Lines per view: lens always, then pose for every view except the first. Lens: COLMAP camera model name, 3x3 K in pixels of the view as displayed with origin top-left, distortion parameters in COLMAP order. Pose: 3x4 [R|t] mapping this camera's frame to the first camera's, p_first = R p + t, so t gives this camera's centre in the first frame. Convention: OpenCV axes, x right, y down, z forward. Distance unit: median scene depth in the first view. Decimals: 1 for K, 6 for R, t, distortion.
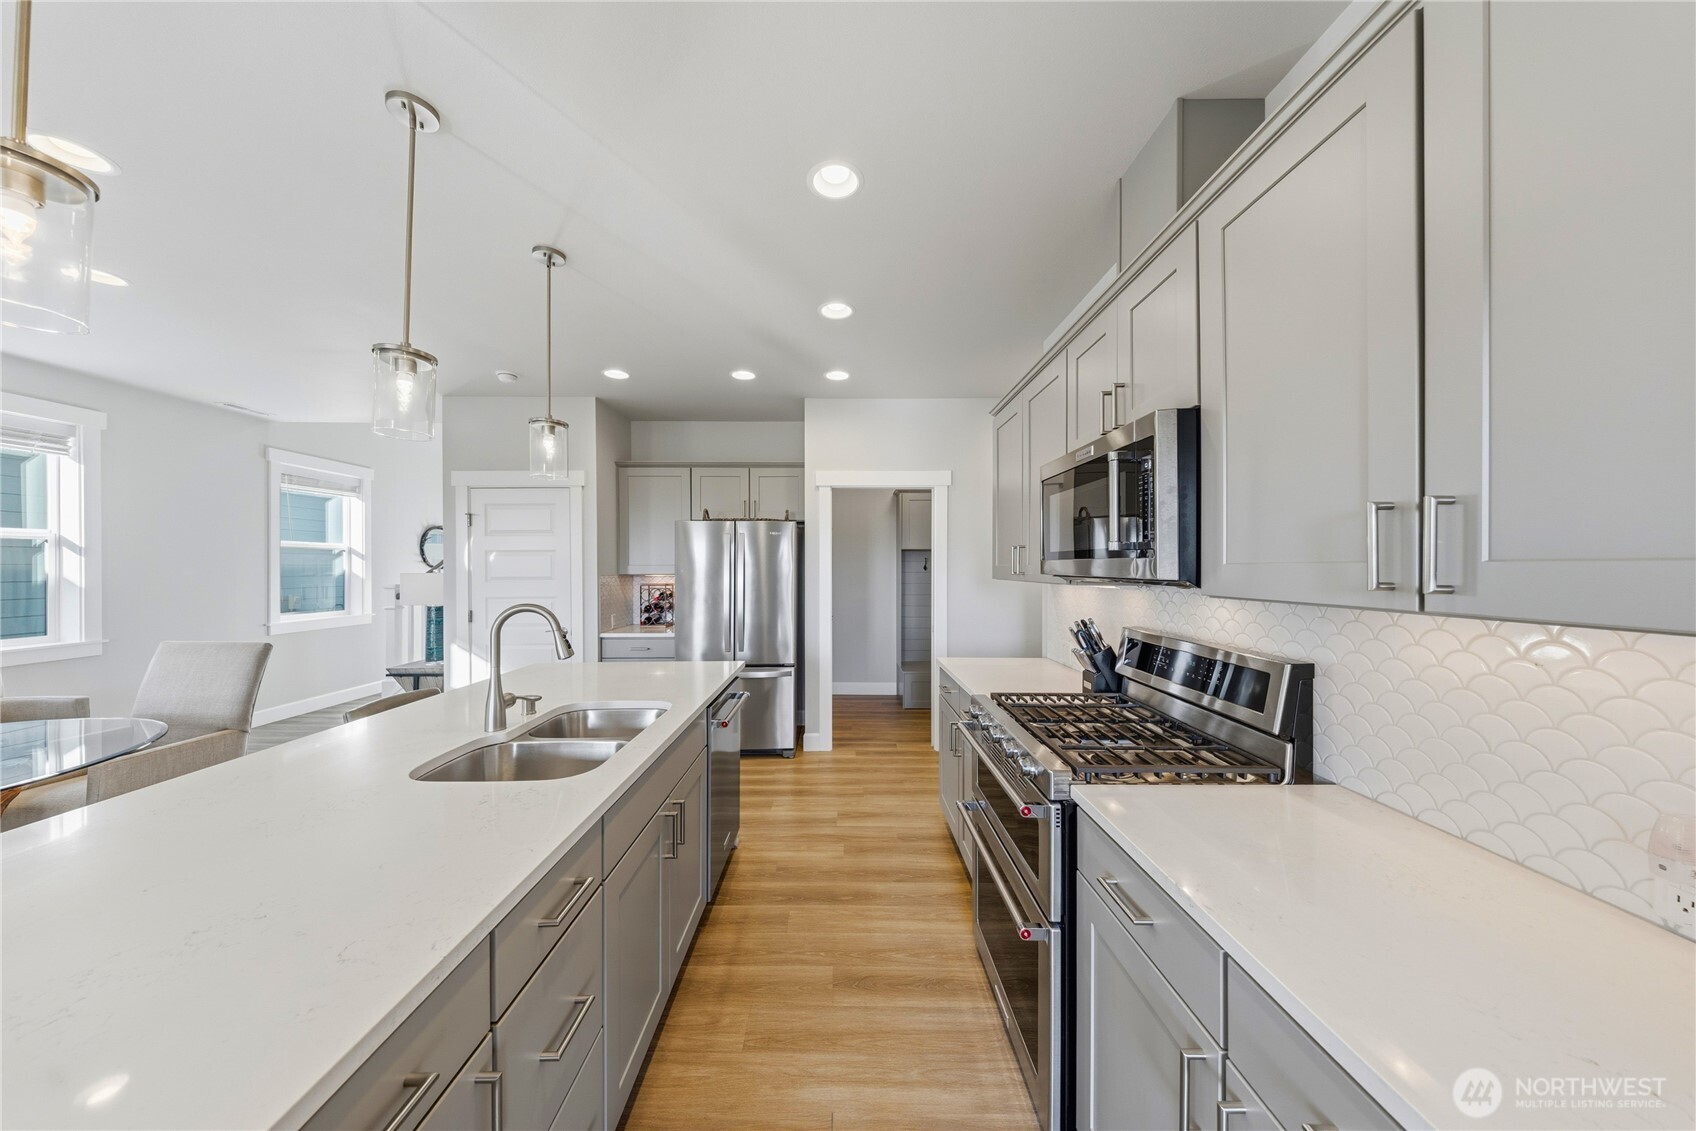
lens RADIAL K [[541.4, 0, 837.4], [0, 541.4, 565.9], [0, 0, 1]] dist [-0.000364, -0.000056]
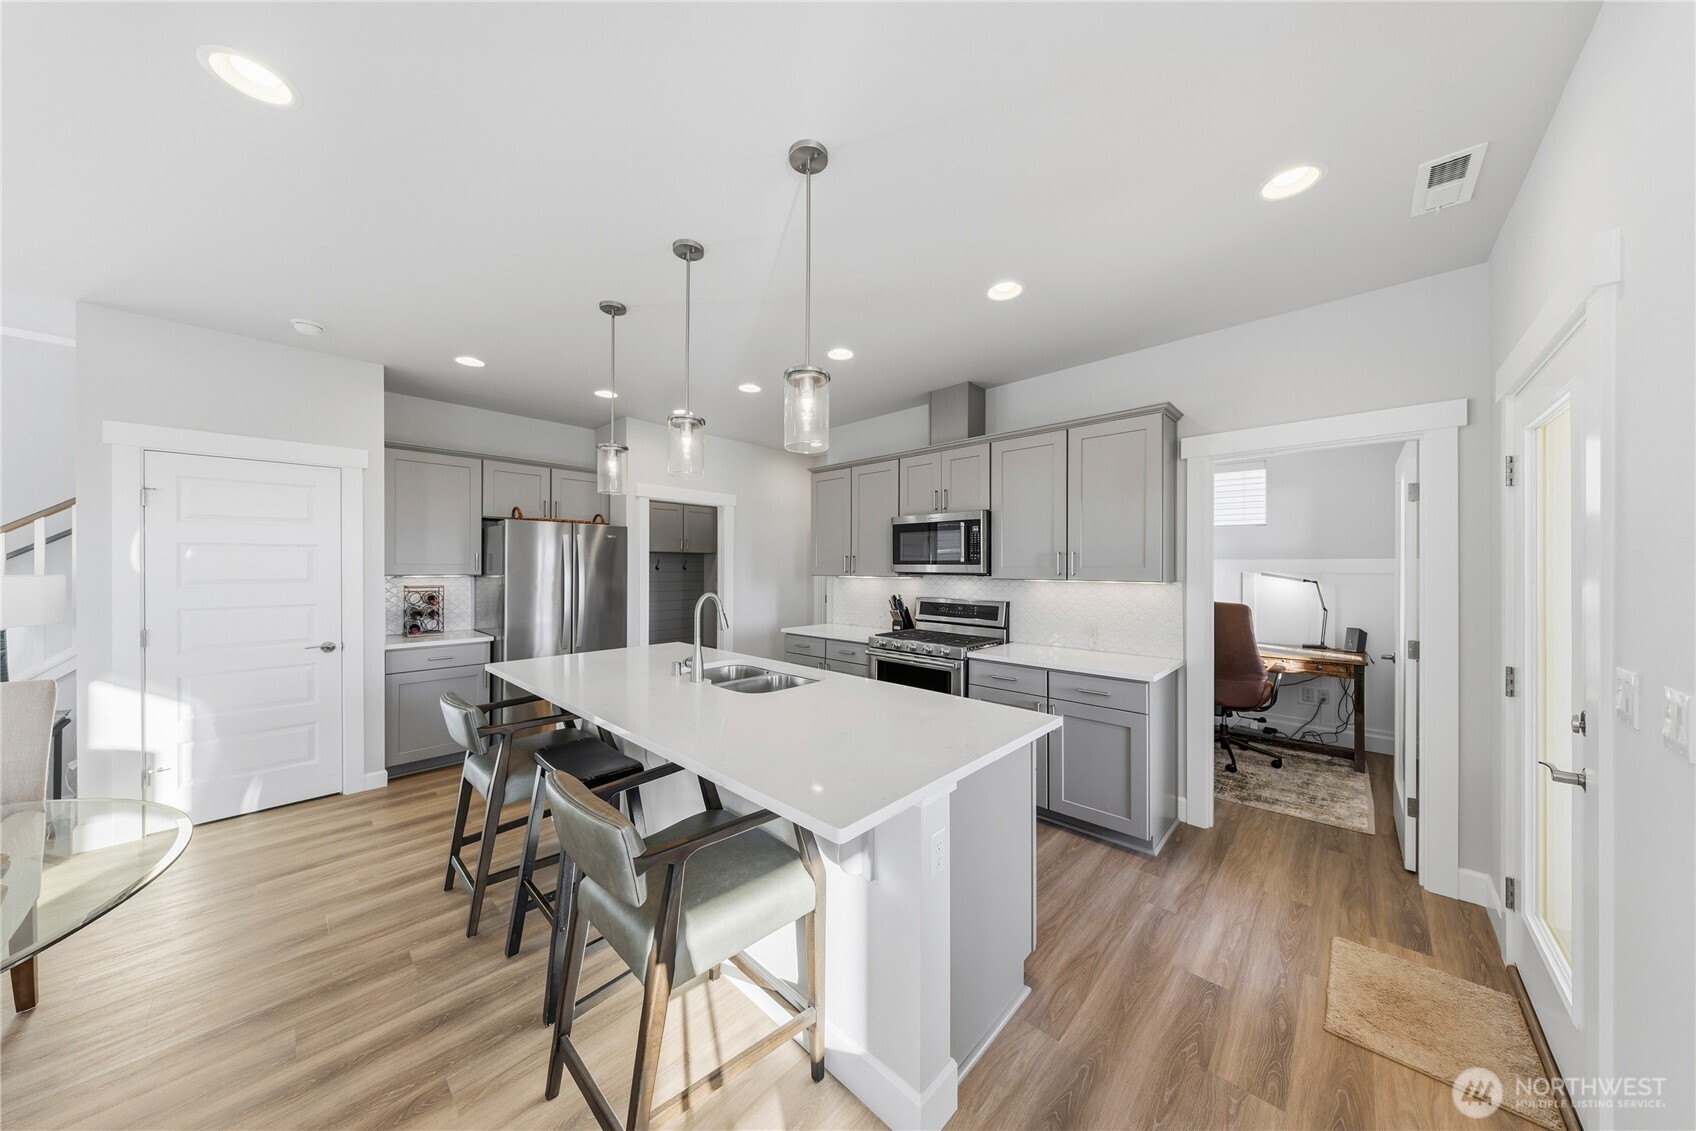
lens RADIAL K [[541.4, 0, 843.9], [0, 541.4, 562.7], [0, 0, 1]] dist [-0.000364, -0.000056]
pose [[0.677375, 0.006601, 0.735609, -0.656548], [-0.004300, 0.999978, -0.005013, -0.003454], [-0.735626, 0.000233, 0.677388, -0.113339]]
